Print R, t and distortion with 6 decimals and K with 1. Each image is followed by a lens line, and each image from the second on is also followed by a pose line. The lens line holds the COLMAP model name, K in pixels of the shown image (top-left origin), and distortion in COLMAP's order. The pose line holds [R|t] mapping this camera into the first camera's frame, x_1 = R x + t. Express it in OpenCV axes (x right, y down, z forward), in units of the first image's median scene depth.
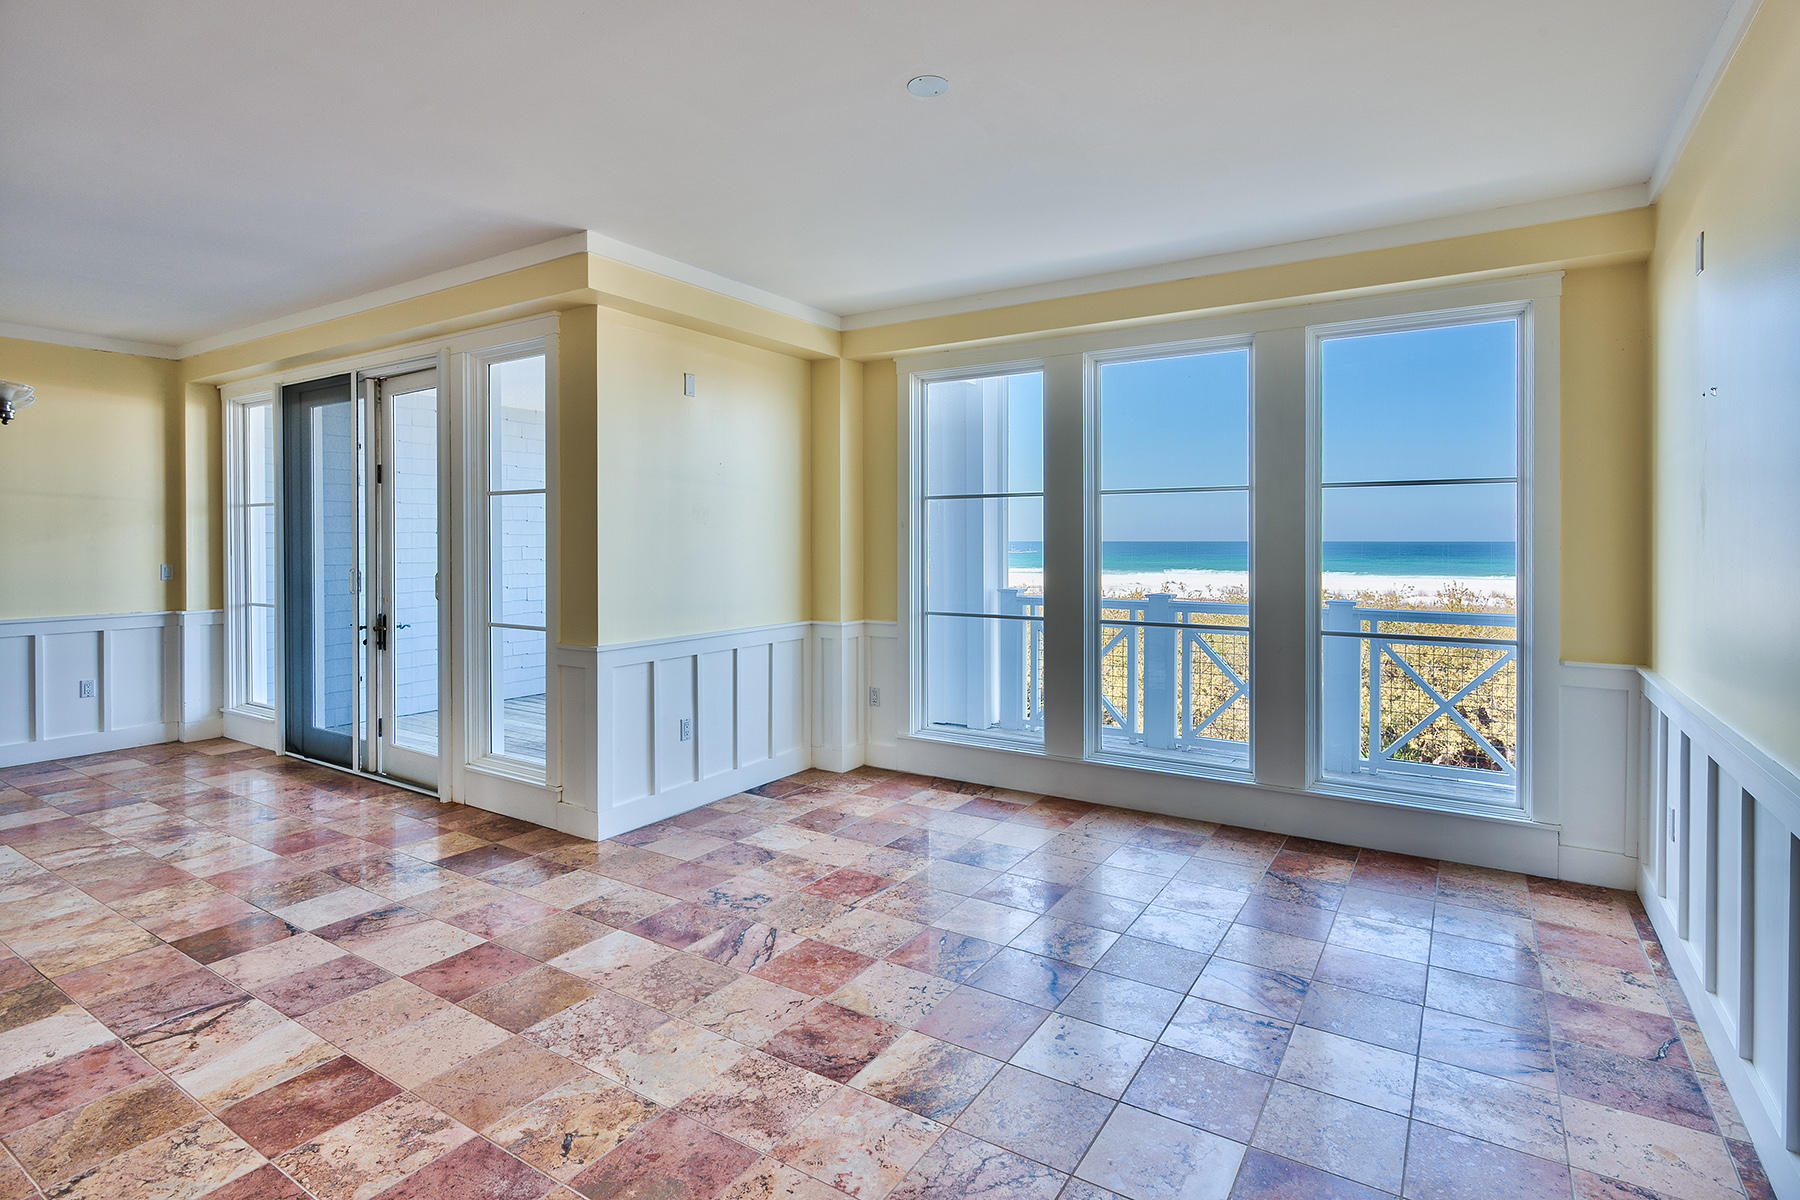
lens RADIAL K [[901.7, 0, 901.7], [0, 901.7, 553.1], [0, 0, 1]] dist [-0.004179, -0.001323]
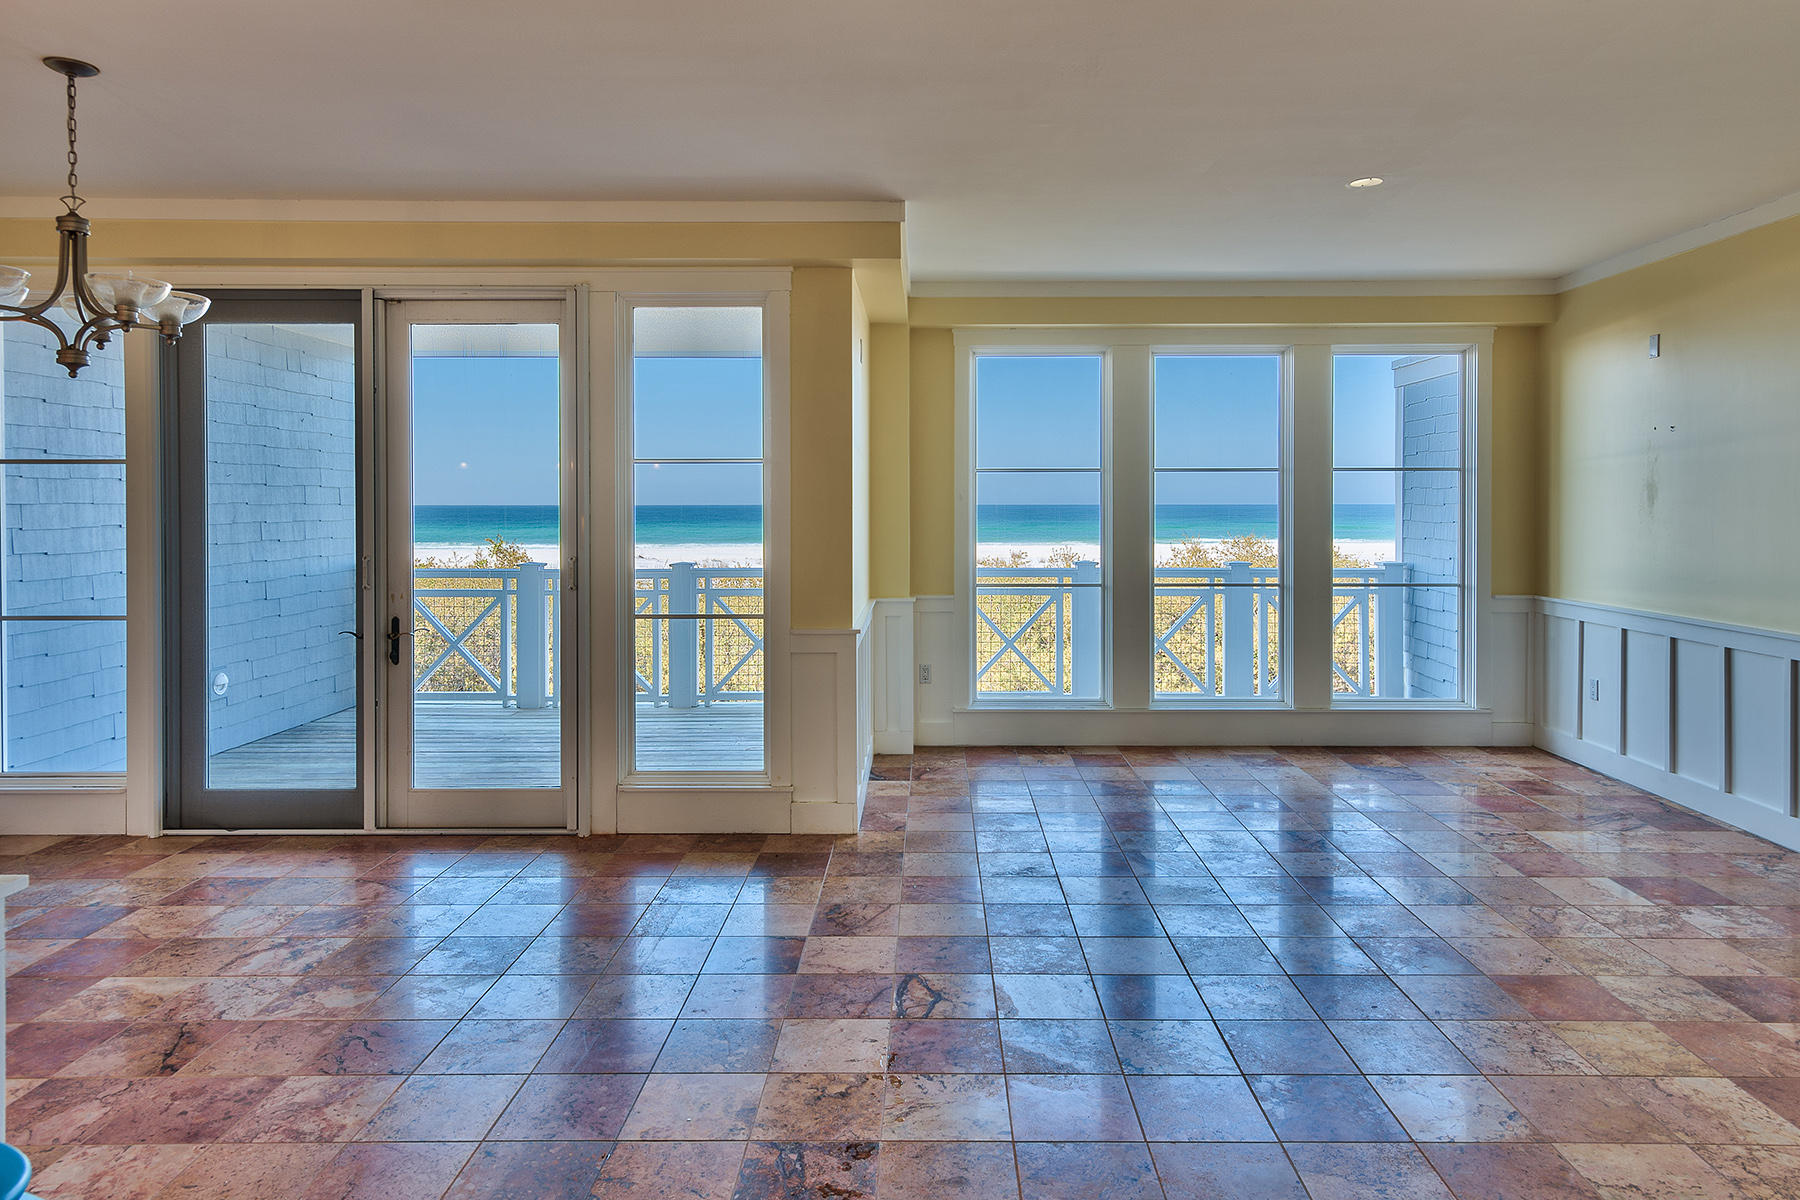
lens RADIAL K [[1149.6, 0, 900.1], [0, 1149.6, 571.6], [0, 0, 1]] dist [0.051216, -0.000636]
pose [[0.857428, -0.040471, 0.513010, -0.801822], [0.011334, 0.998146, 0.059800, -0.034157], [-0.514479, -0.045460, 0.856297, -0.077168]]
